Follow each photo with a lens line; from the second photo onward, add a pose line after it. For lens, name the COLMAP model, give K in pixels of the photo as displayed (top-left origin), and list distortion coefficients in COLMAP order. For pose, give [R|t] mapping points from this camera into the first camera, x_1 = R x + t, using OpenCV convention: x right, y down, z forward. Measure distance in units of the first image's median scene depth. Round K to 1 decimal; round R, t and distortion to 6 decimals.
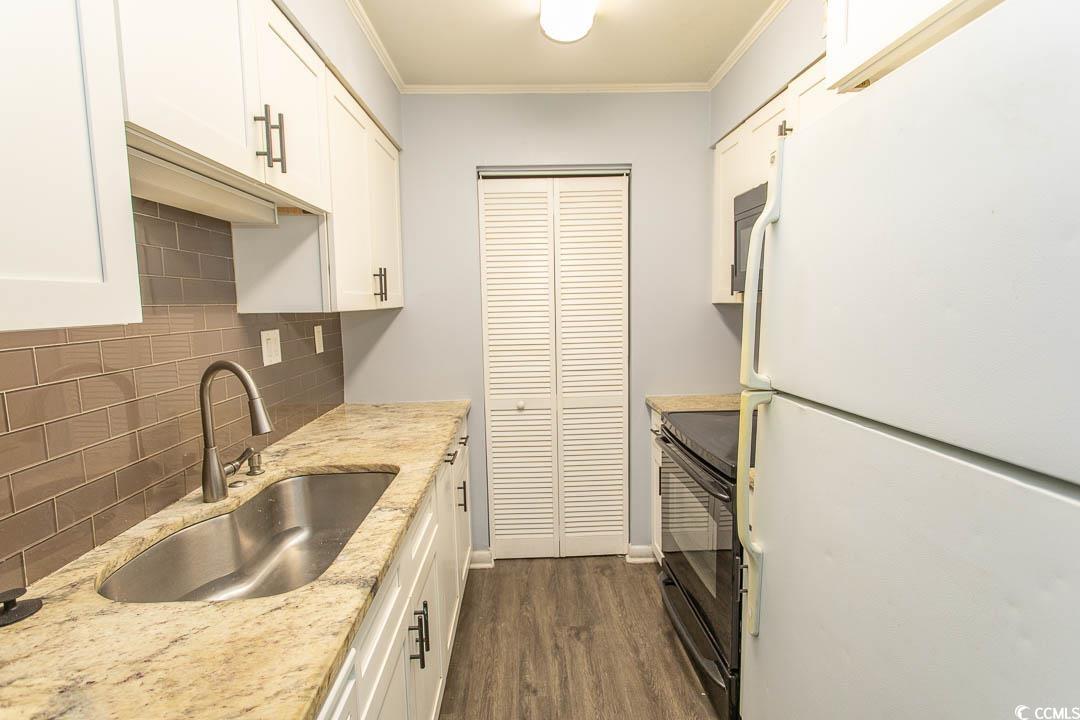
lens RADIAL K [[508.4, 0, 538.0], [0, 508.4, 359.1], [0, 0, 1]] dist [0.000943, 0.001720]
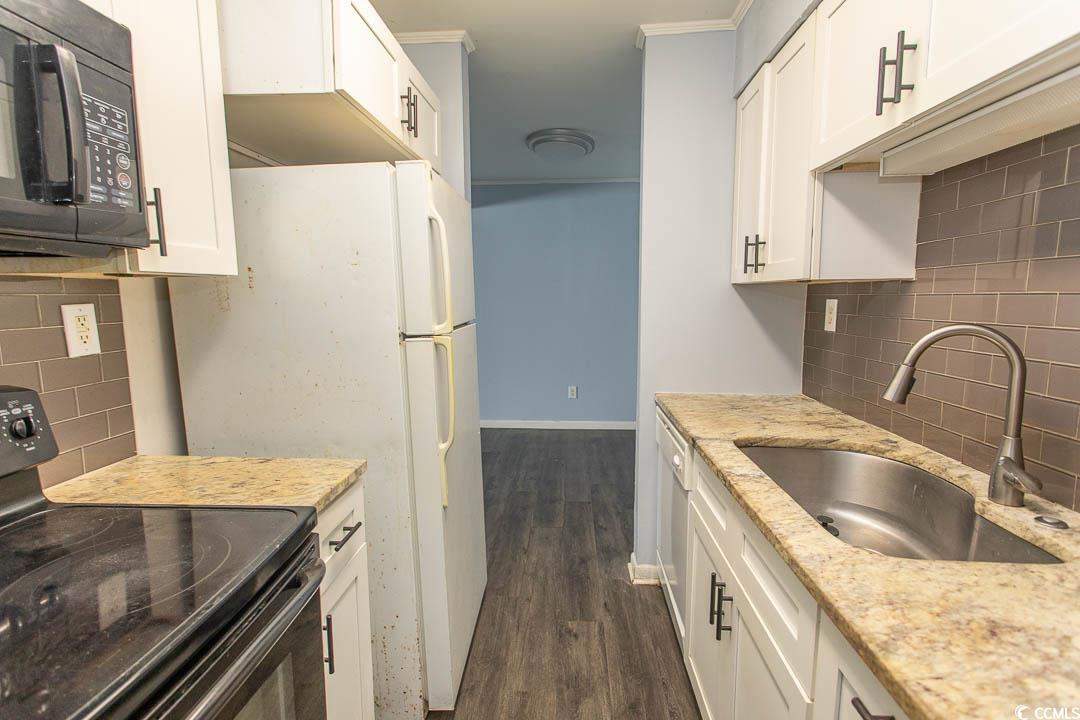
lens RADIAL K [[508.4, 0, 538.4], [0, 508.4, 356.7], [0, 0, 1]] dist [0.000943, 0.001720]
pose [[-0.994633, 0.012466, 0.102712, 0.010319], [0.035698, 0.973102, 0.227592, -0.182982], [-0.097112, 0.230037, -0.968324, 2.134466]]
